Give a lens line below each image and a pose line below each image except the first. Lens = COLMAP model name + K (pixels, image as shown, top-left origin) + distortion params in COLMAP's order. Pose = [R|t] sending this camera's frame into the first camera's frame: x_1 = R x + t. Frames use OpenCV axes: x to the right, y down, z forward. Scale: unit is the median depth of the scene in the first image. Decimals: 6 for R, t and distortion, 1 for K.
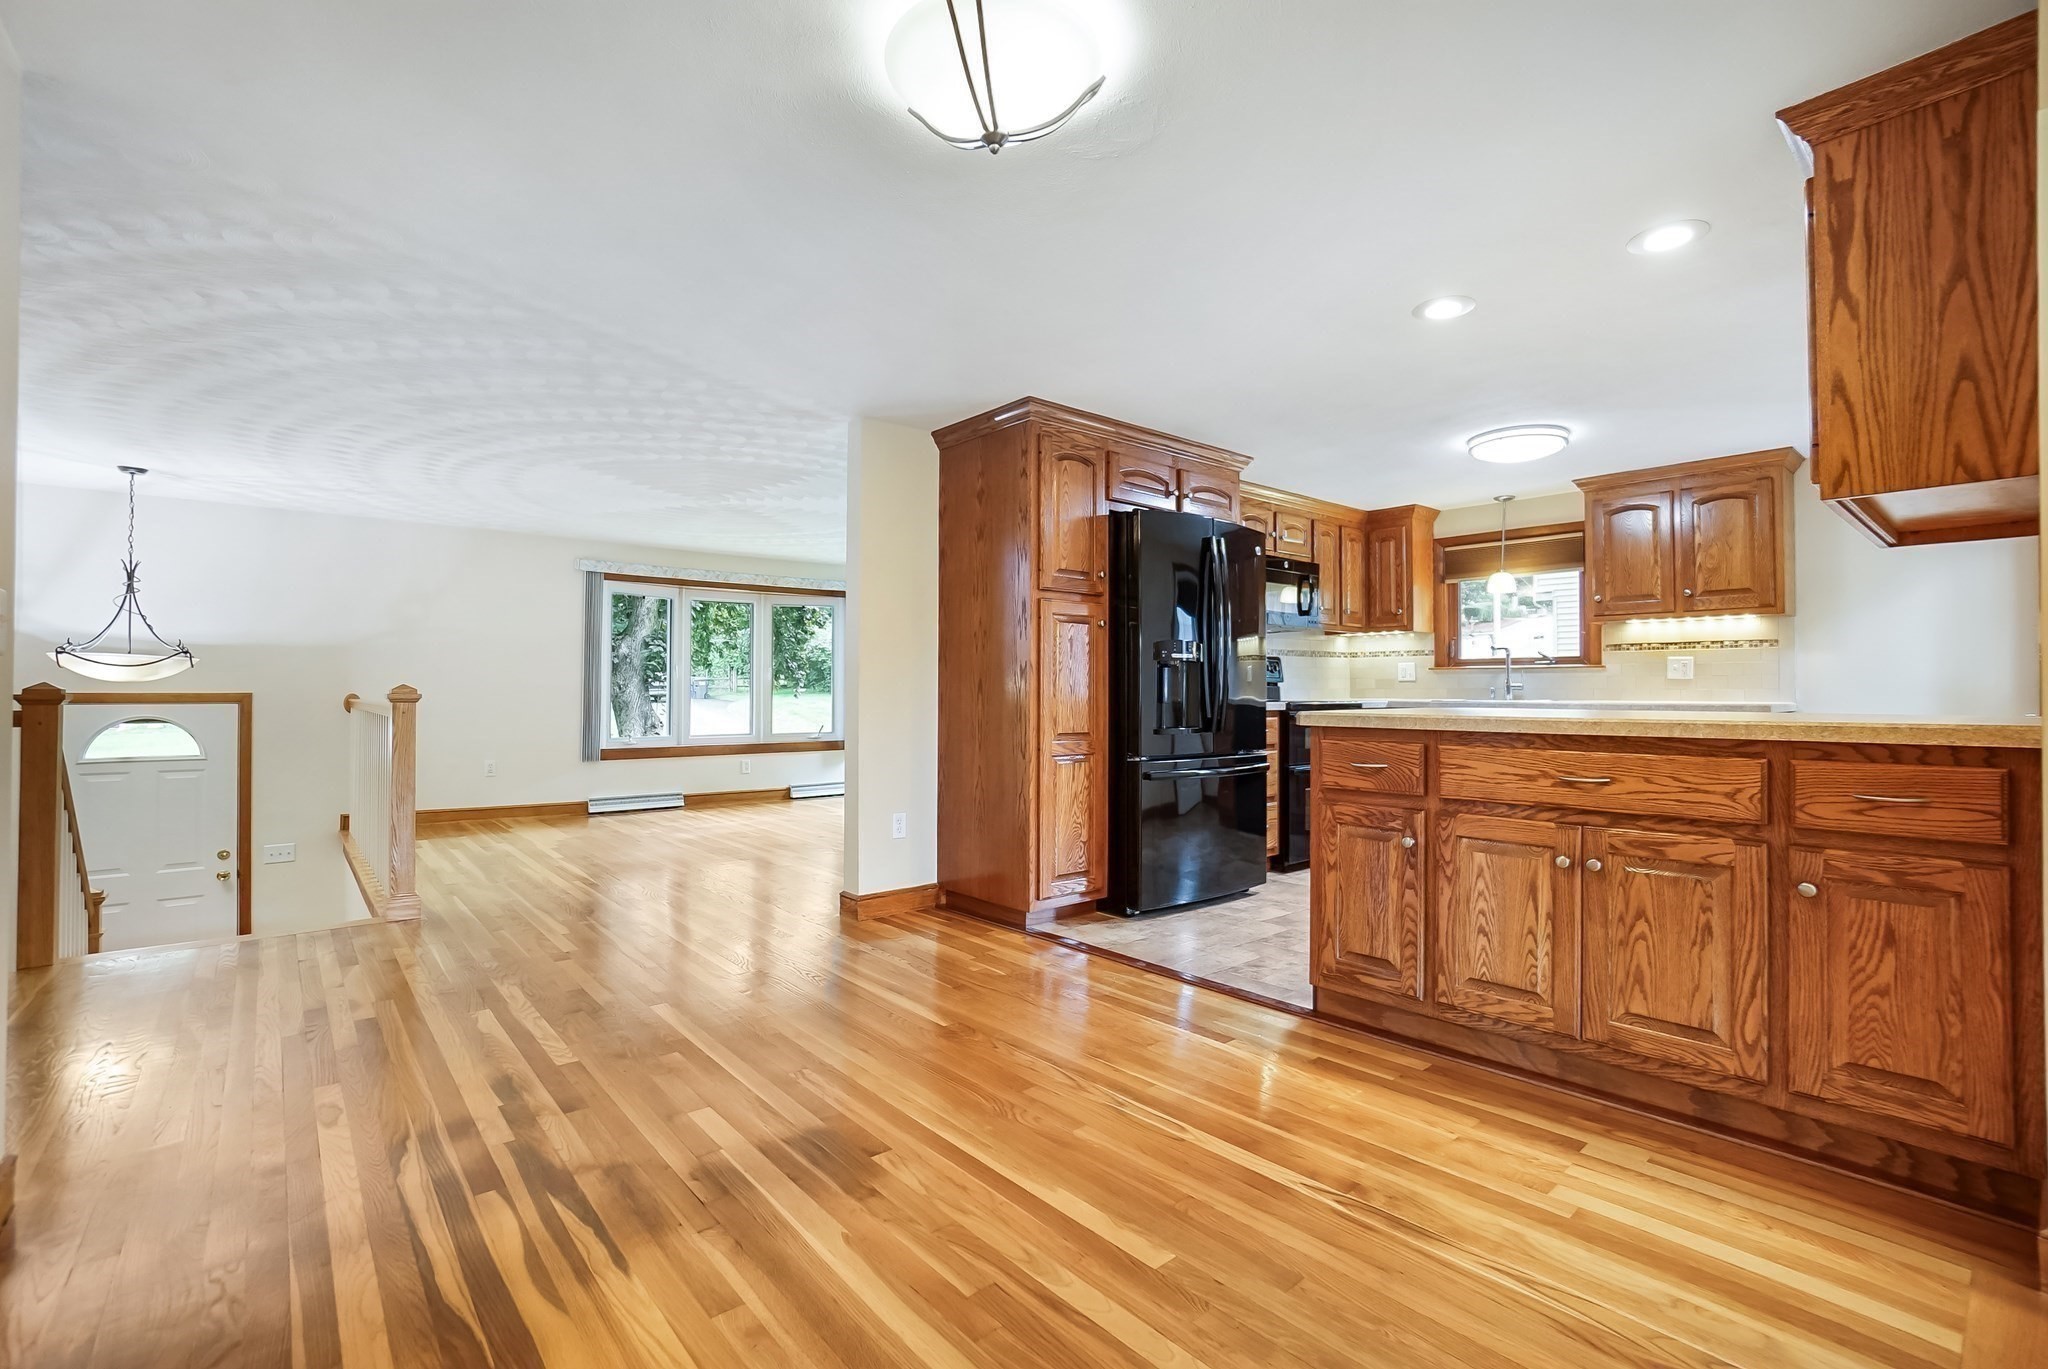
lens RADIAL K [[901.0, 0, 1024.0], [0, 901.0, 684.5], [0, 0, 1]] dist [-0.019793, -0.000120]
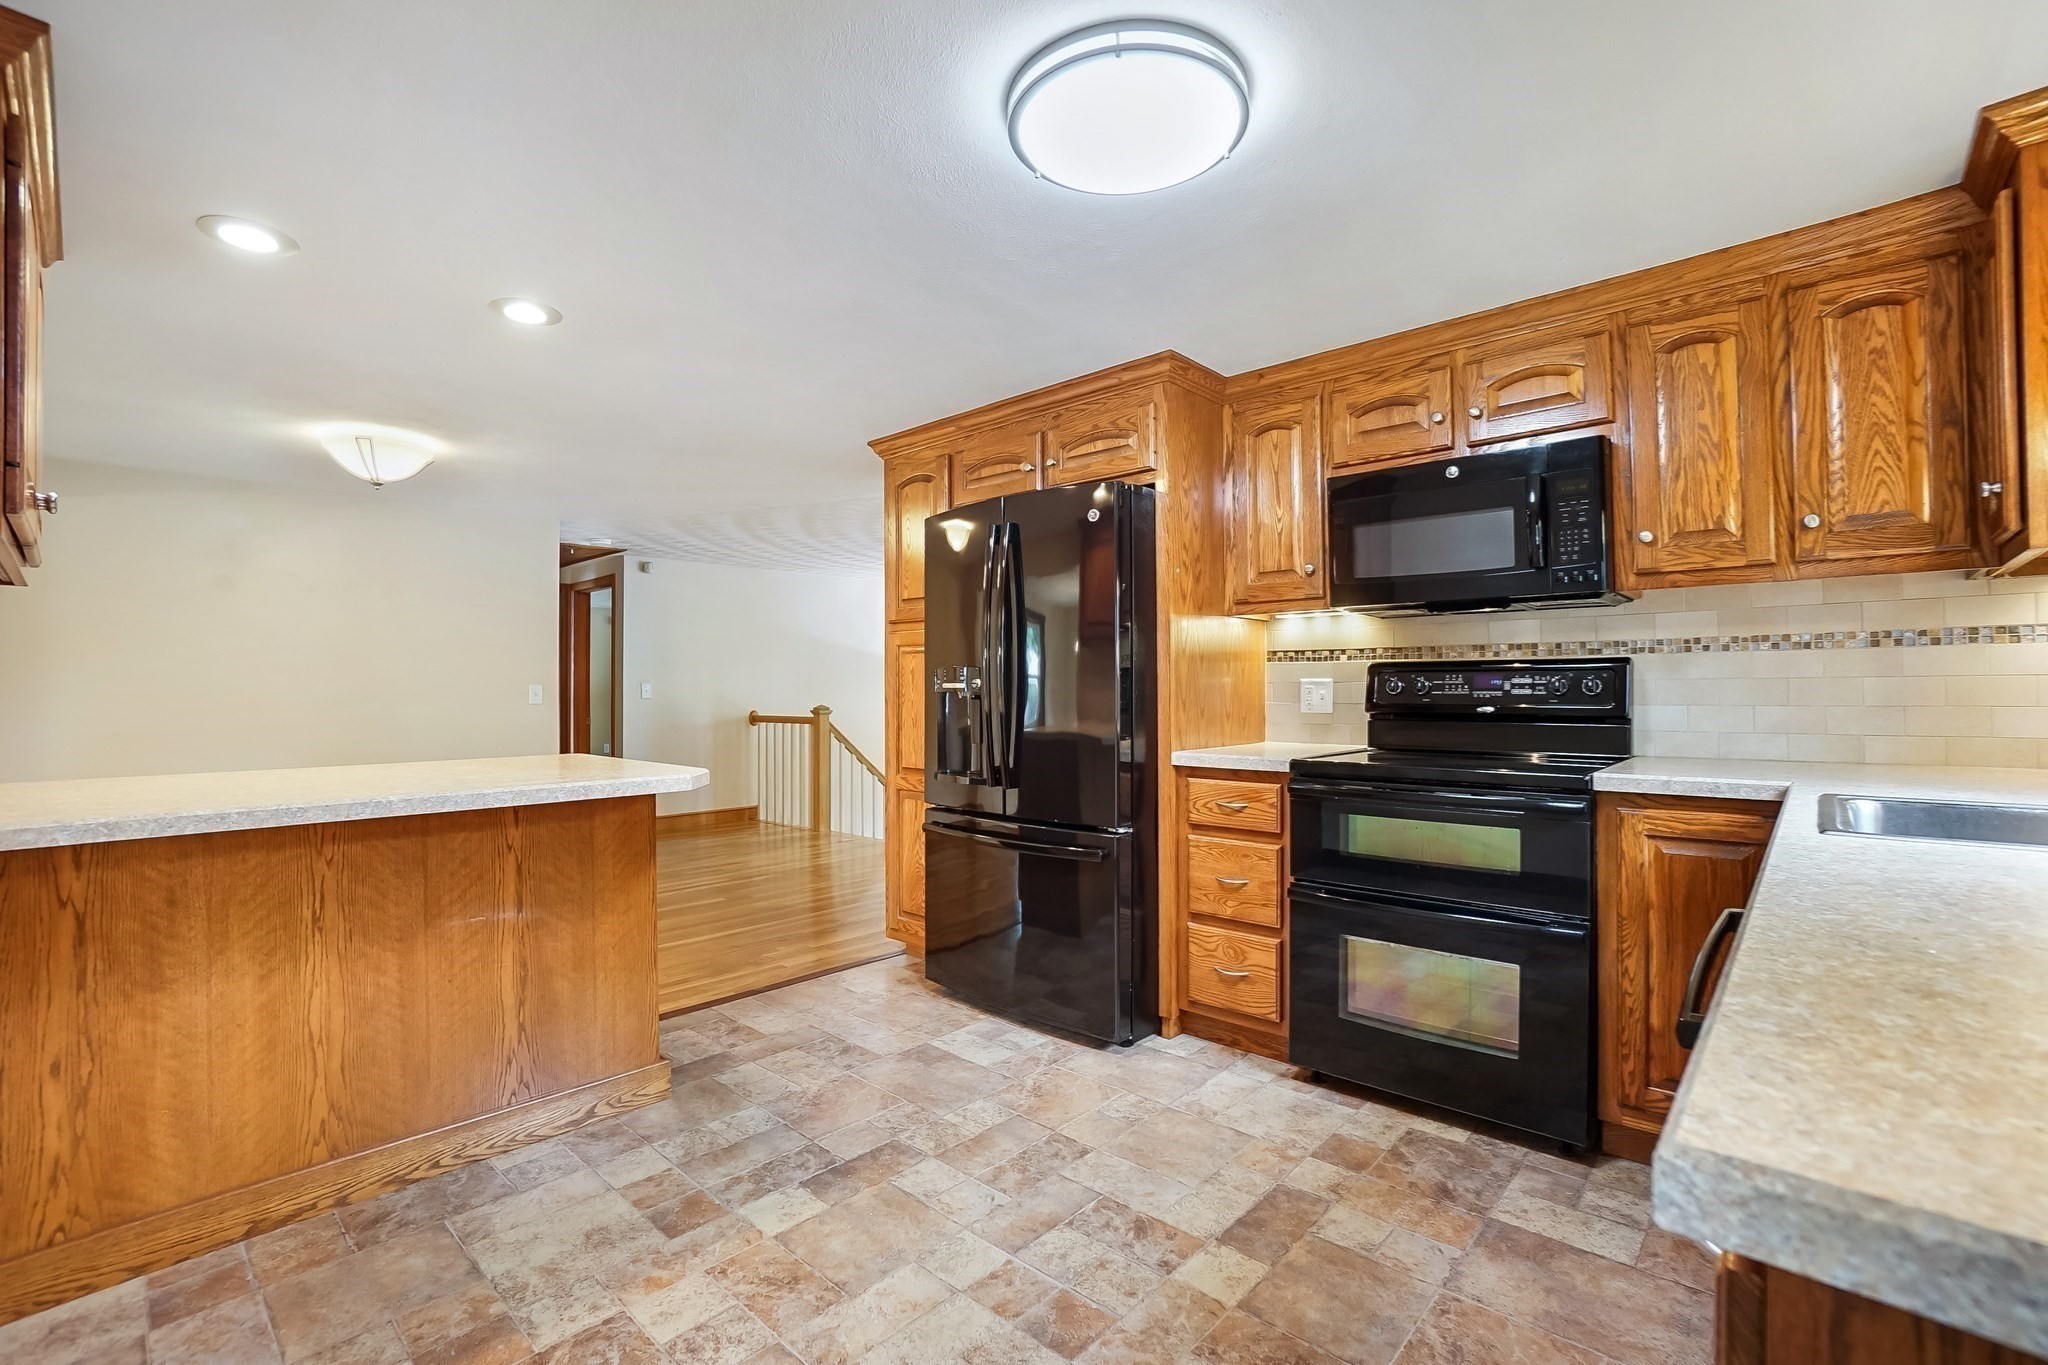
lens RADIAL K [[901.0, 0, 1024.0], [0, 901.0, 682.5], [0, 0, 1]] dist [-0.019793, -0.000120]
pose [[0.125745, -0.005735, -0.992046, 0.766803], [0.013601, 0.999899, -0.004057, -0.023571], [0.991969, -0.012983, 0.125810, 0.748024]]
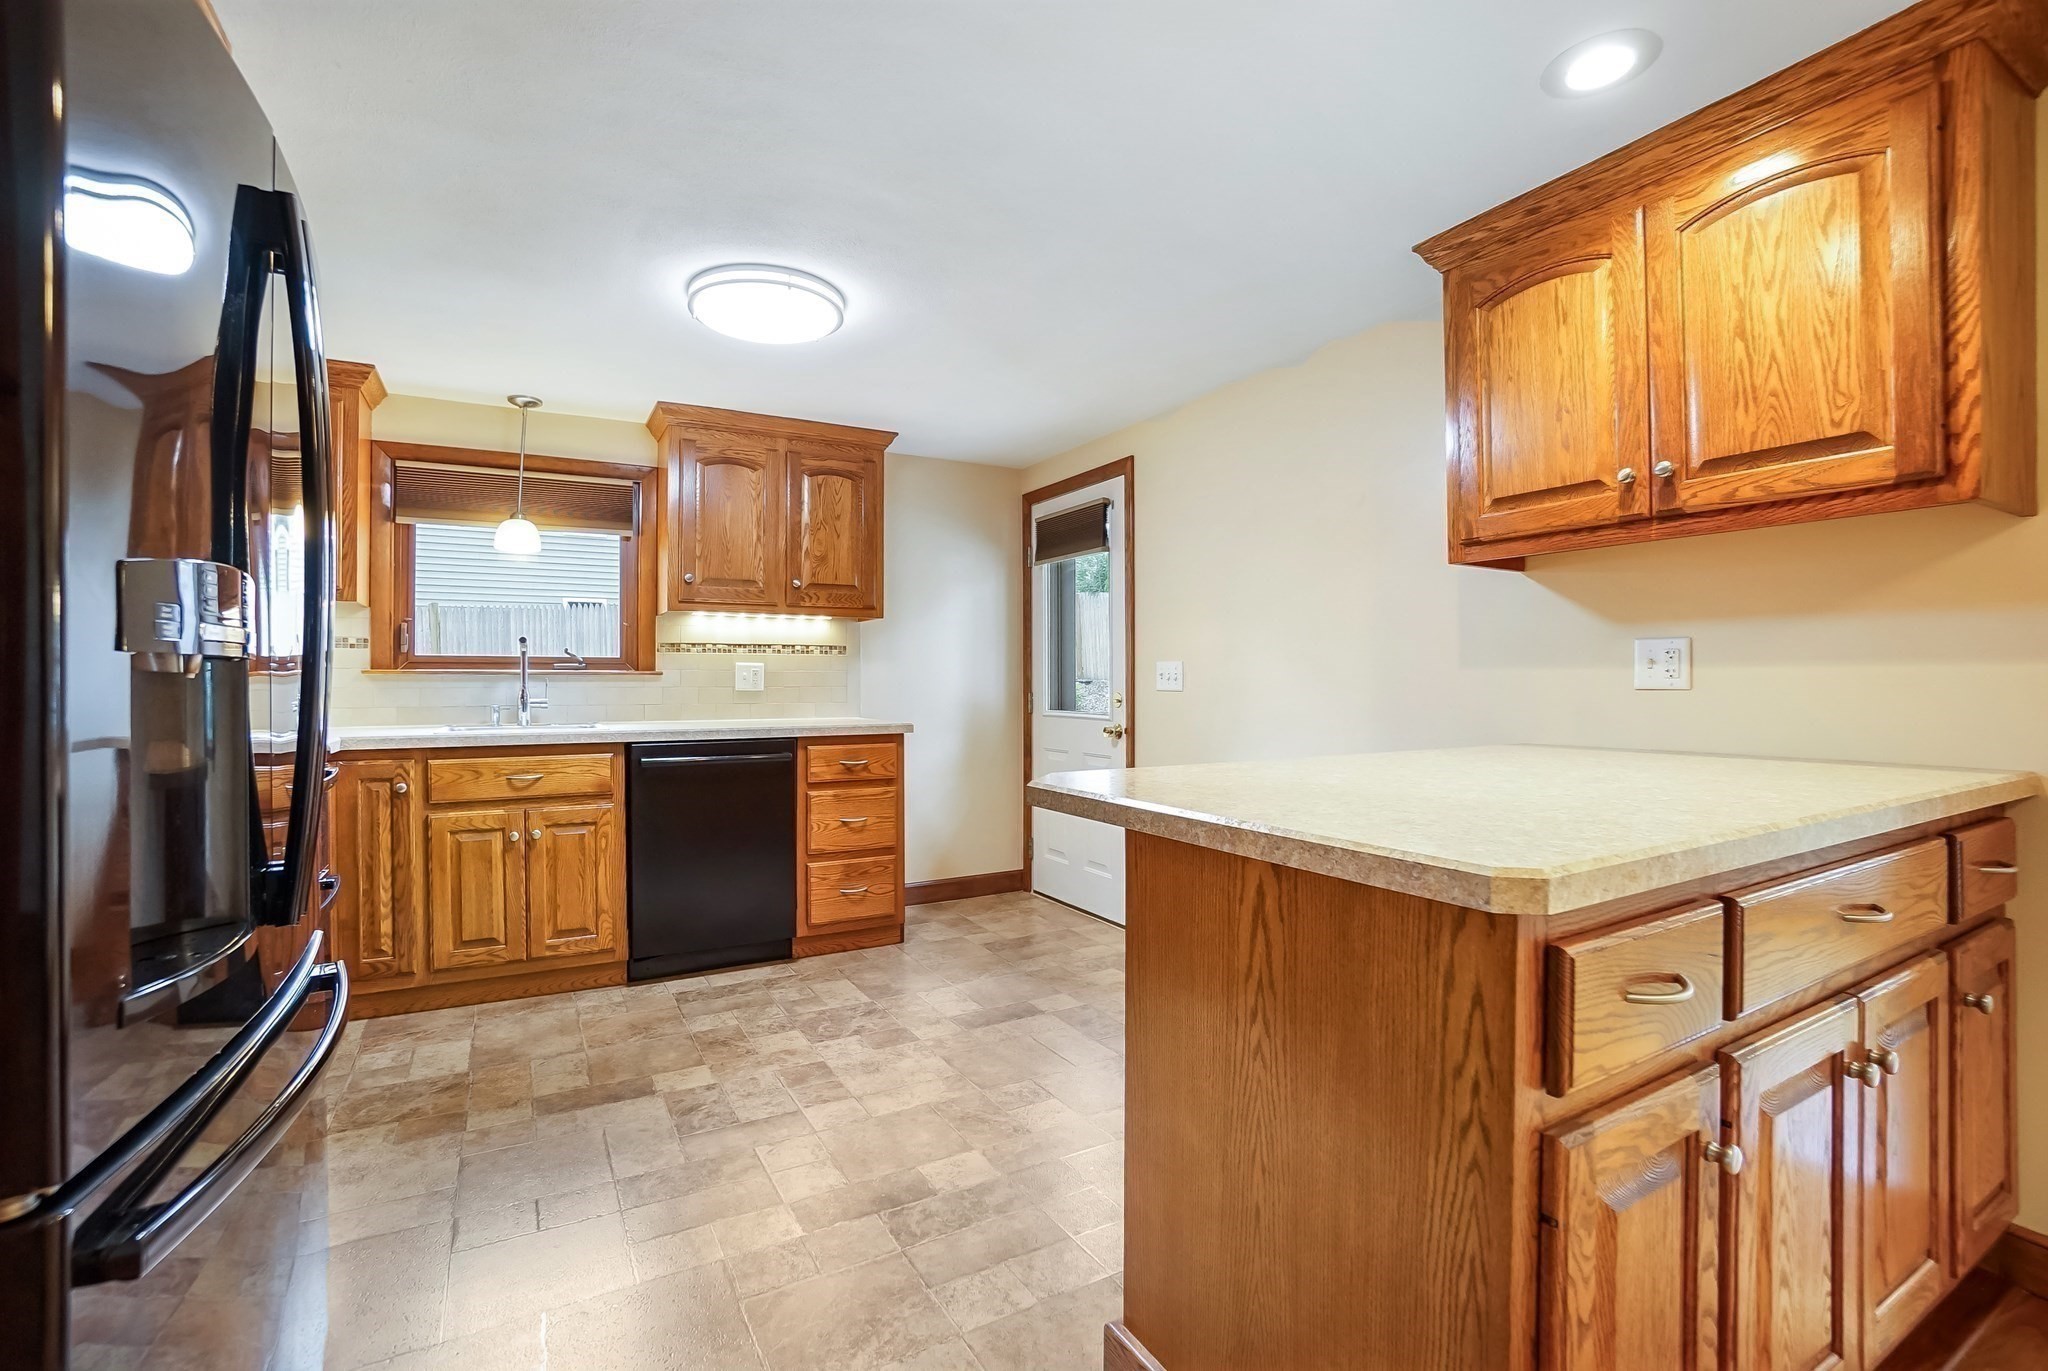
lens RADIAL K [[907.6, 0, 1017.6], [0, 907.6, 678.3], [0, 0, 1]] dist [-0.015764, 0.000174]
pose [[0.197011, 0.001594, 0.980400, -0.010698], [0.000208, 0.999999, -0.001668, -0.015164], [-0.980401, 0.000533, 0.197010, 0.587863]]
